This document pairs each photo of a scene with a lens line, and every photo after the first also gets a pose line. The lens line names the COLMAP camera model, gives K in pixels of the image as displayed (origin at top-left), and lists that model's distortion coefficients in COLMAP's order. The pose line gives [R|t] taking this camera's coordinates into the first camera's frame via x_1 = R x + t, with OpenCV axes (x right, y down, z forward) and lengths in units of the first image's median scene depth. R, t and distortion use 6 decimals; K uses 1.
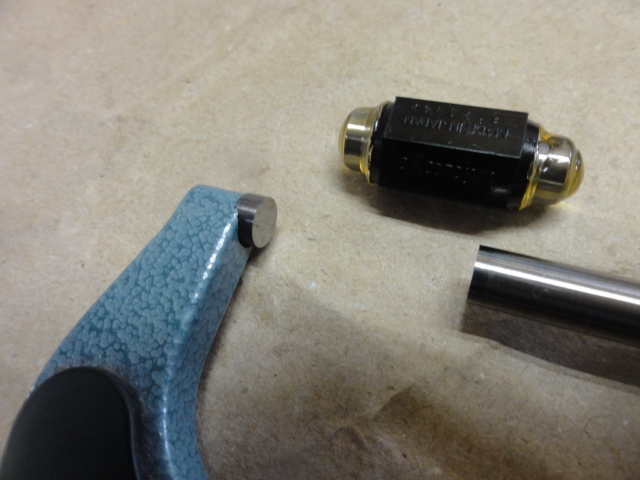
lens RADIAL K [[449.9, 0, 320.0], [0, 449.9, 240.0], [0, 0, 1]] dist [-0.010027, -0.005811]
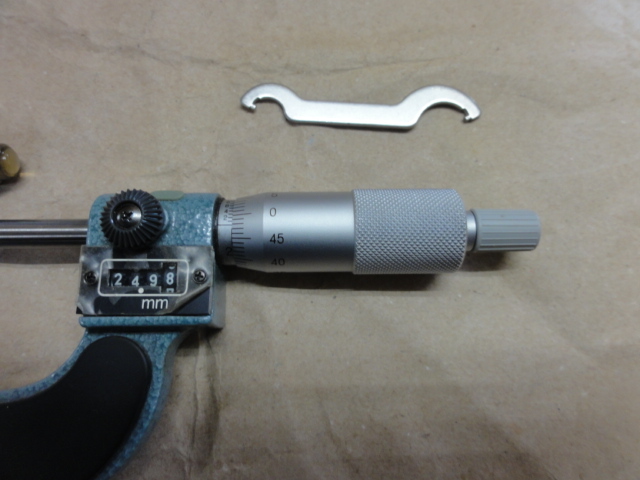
lens RADIAL K [[449.9, 0, 320.0], [0, 449.9, 240.0], [0, 0, 1]] dist [-0.010027, -0.005811]
pose [[0.897651, -0.321838, 0.301070, 1.001363], [0.269524, 0.941407, 0.202754, 0.135977], [-0.348684, -0.100857, 0.931798, -1.248470]]
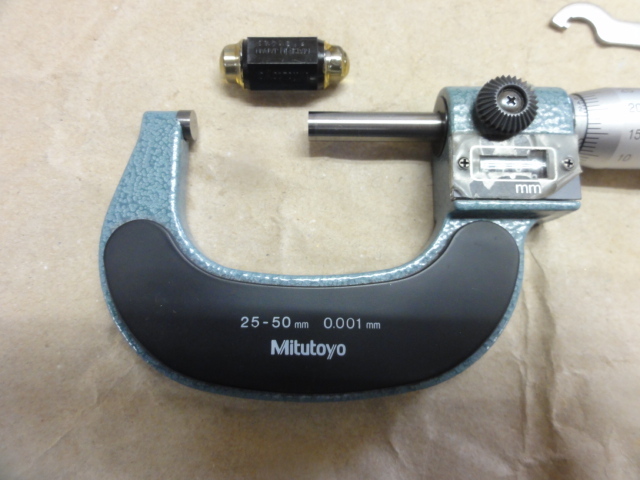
lens RADIAL K [[449.9, 0, 320.0], [0, 449.9, 240.0], [0, 0, 1]] dist [-0.010027, -0.005811]
pose [[0.922741, -0.290218, 0.253618, -0.241953], [0.218113, 0.935728, 0.277202, 0.003373], [-0.317766, -0.200468, 0.926735, -0.877421]]
